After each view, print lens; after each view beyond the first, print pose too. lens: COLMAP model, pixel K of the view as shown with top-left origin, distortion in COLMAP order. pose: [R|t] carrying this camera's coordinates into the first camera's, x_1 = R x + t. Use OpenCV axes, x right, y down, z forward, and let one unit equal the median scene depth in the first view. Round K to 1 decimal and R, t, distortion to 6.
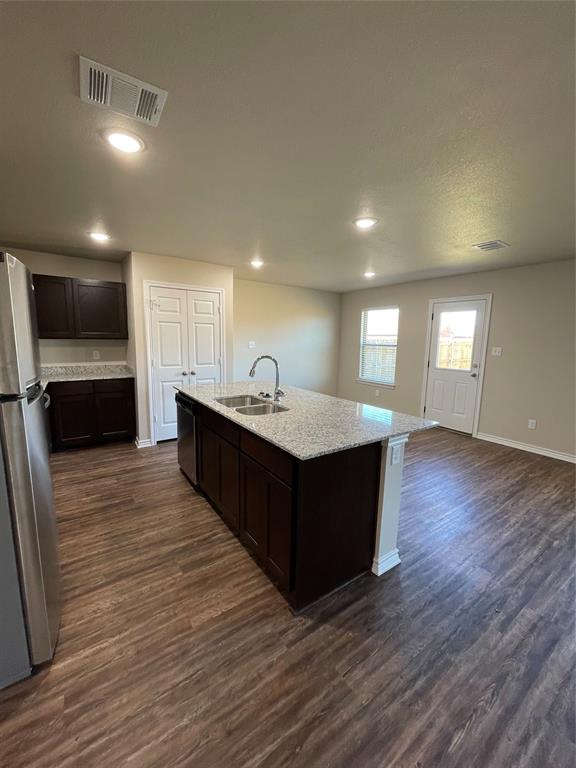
lens RADIAL K [[306.6, 0, 293.1], [0, 306.6, 381.2], [0, 0, 1]] dist [-0.000266, -0.000760]
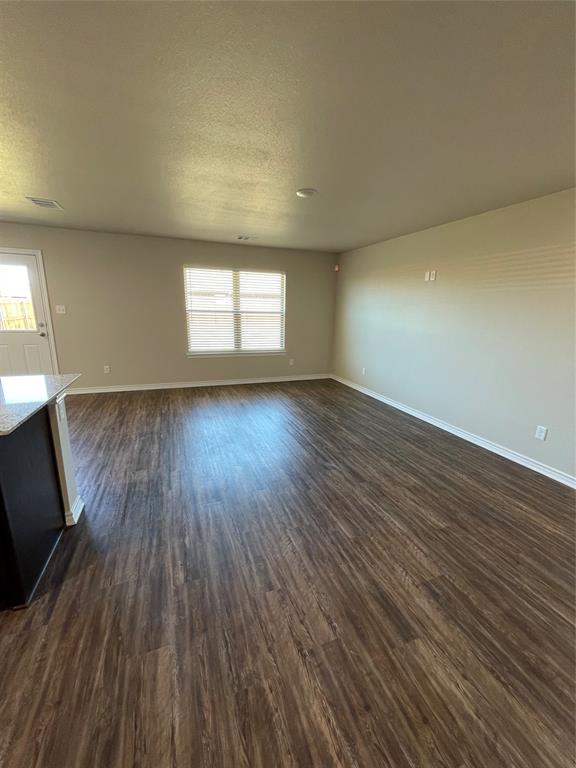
lens RADIAL K [[306.6, 0, 284.2], [0, 306.6, 379.6], [0, 0, 1]] dist [-0.000266, -0.000760]
pose [[0.255123, -0.235964, 0.937674, -0.375868], [0.116117, 0.970224, 0.212562, 0.003591], [-0.959911, 0.054651, 0.274926, -0.016747]]
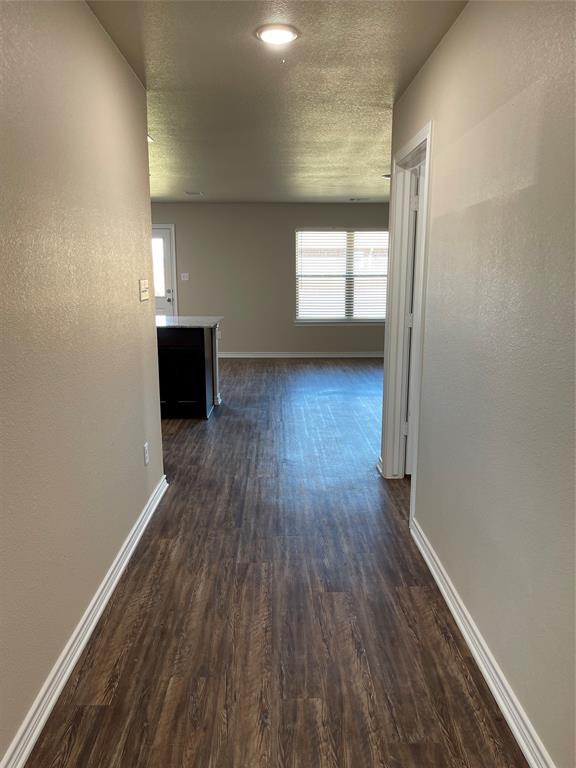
lens RADIAL K [[589.6, 0, 286.7], [0, 589.6, 379.8], [0, 0, 1]] dist [0.015782, 0.005500]
pose [[0.546797, -0.158292, 0.822165, -1.697730], [0.128237, 0.986213, 0.104590, 0.168016], [-0.827386, 0.048243, 0.559558, -0.846849]]
